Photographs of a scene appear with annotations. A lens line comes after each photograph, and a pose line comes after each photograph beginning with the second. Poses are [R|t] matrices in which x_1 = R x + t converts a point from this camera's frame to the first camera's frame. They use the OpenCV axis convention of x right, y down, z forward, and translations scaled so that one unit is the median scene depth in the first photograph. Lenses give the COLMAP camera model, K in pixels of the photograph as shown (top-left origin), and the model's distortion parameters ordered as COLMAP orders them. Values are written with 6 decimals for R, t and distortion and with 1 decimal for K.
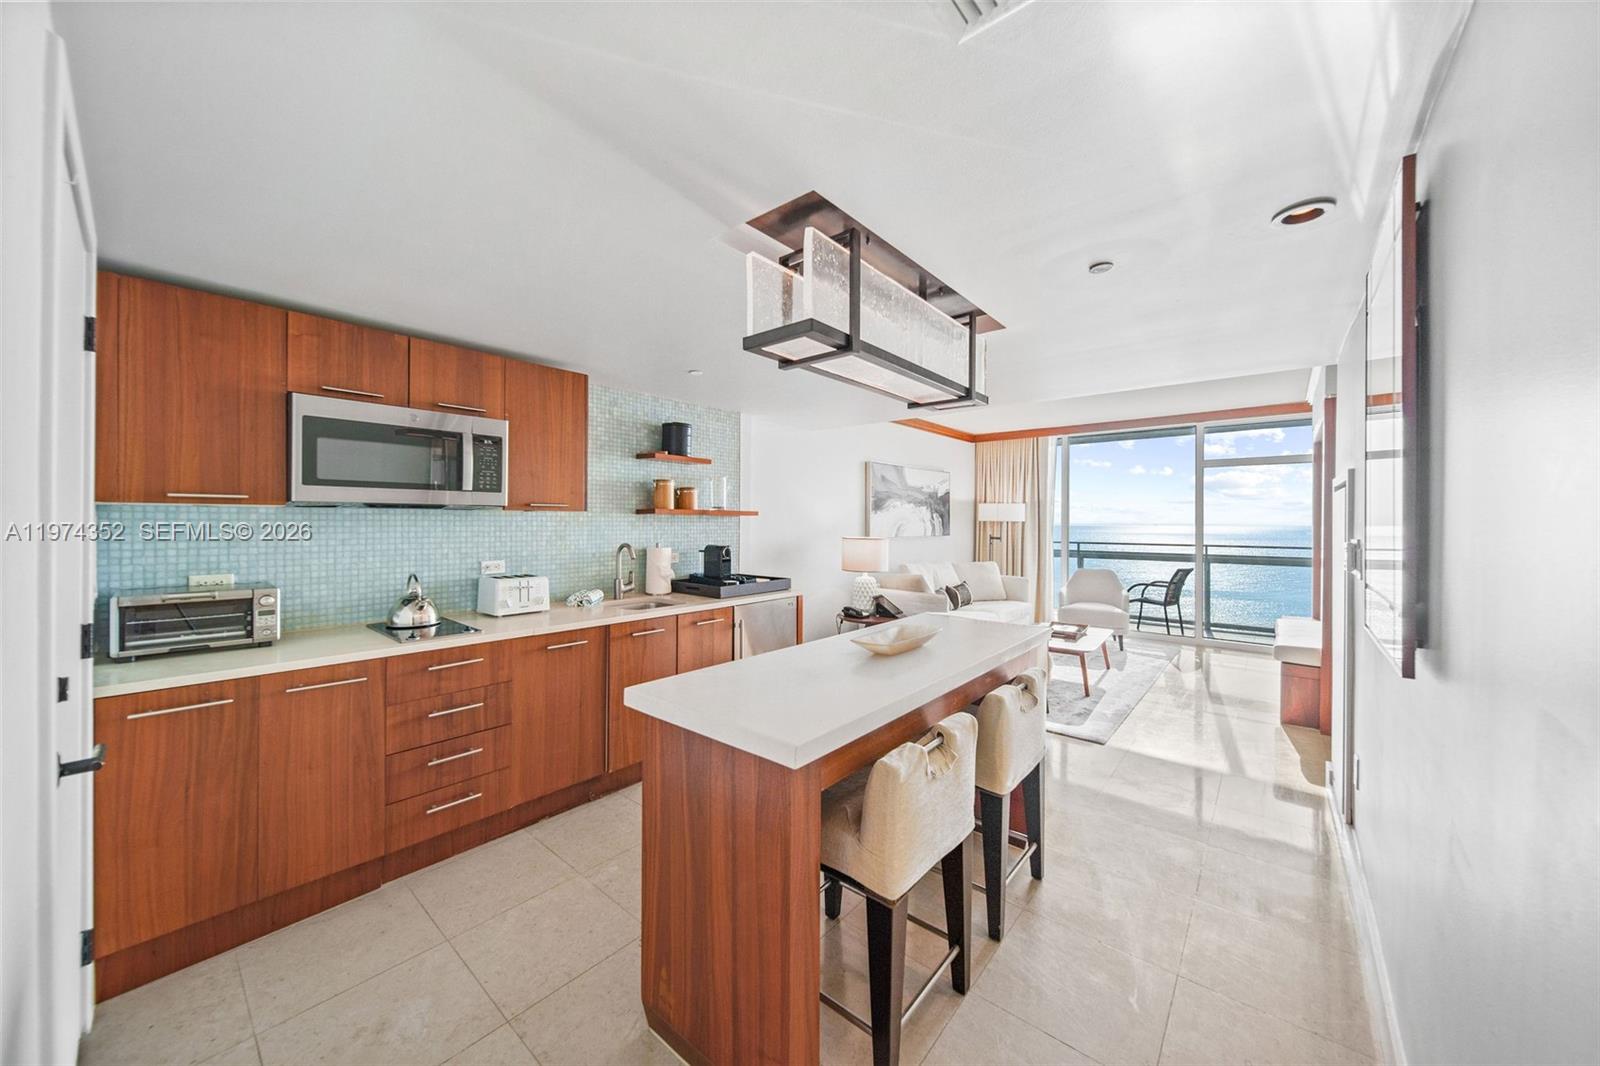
lens RADIAL K [[561.4, 0, 798.8], [0, 561.4, 521.6], [0, 0, 1]] dist [-0.000903, -0.000194]
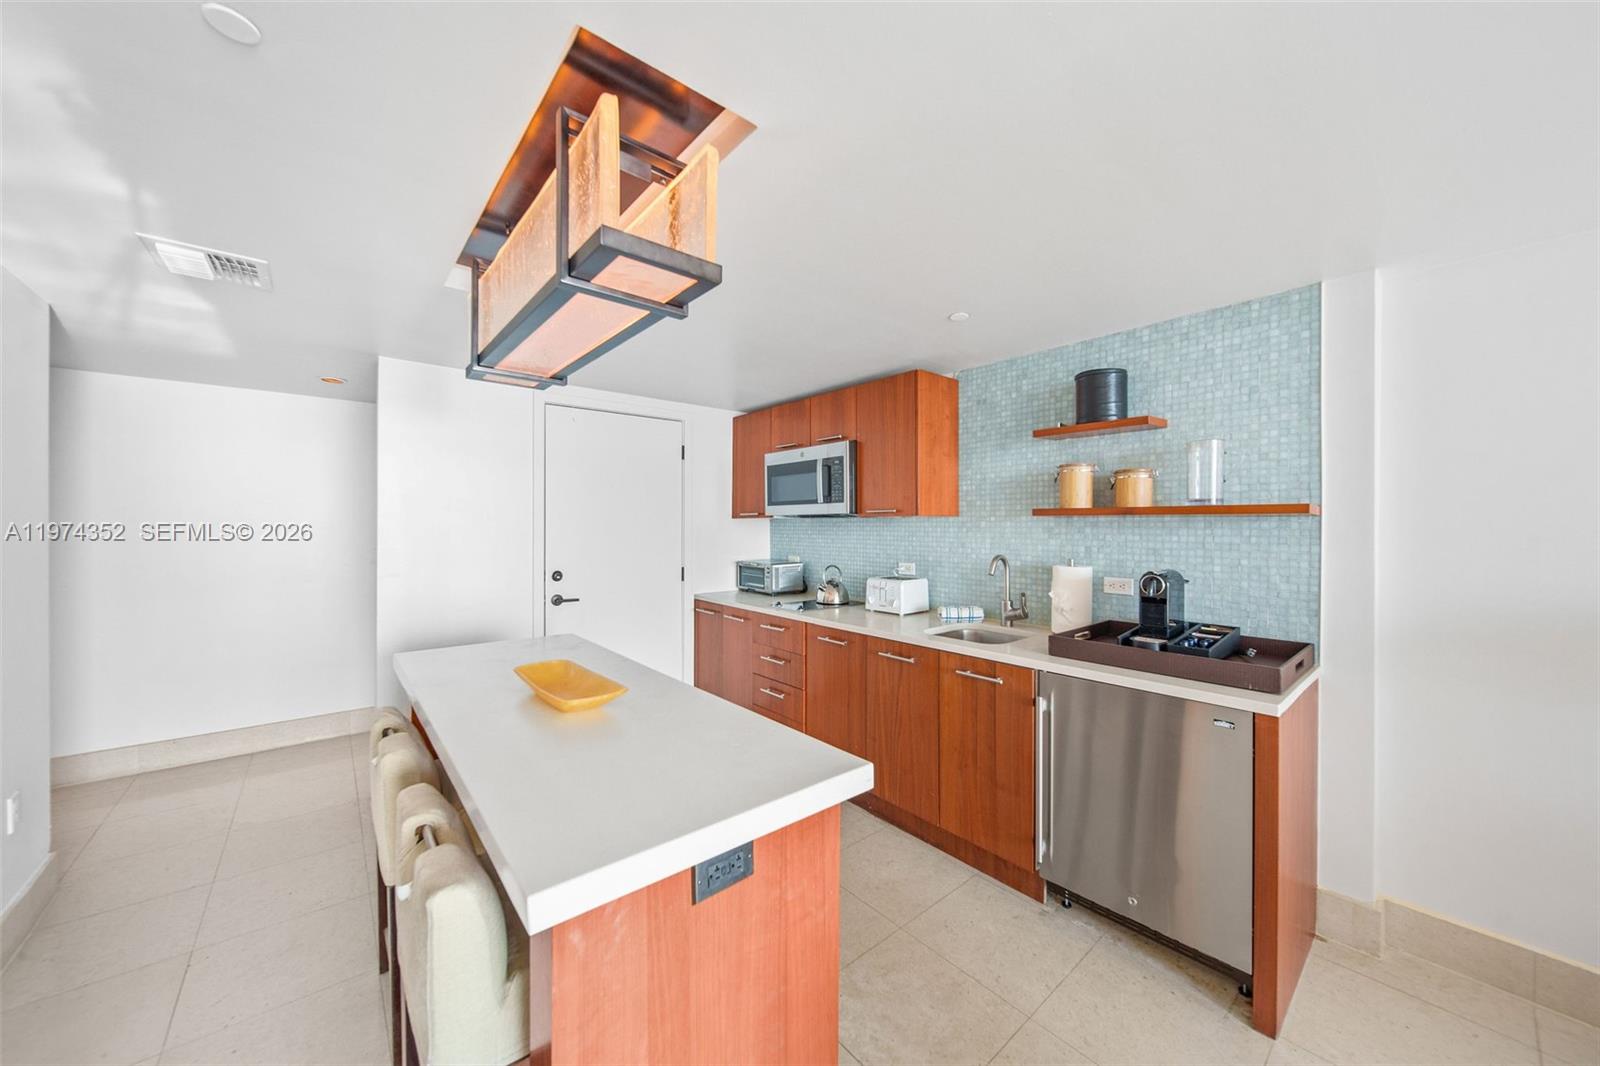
lens RADIAL K [[561.4, 0, 798.8], [0, 561.4, 521.6], [0, 0, 1]] dist [-0.000903, -0.000194]
pose [[-0.158696, -0.008795, -0.987288, 0.610527], [0.000277, 0.999960, -0.008952, -0.001426], [0.987327, -0.001694, -0.158687, 1.020621]]
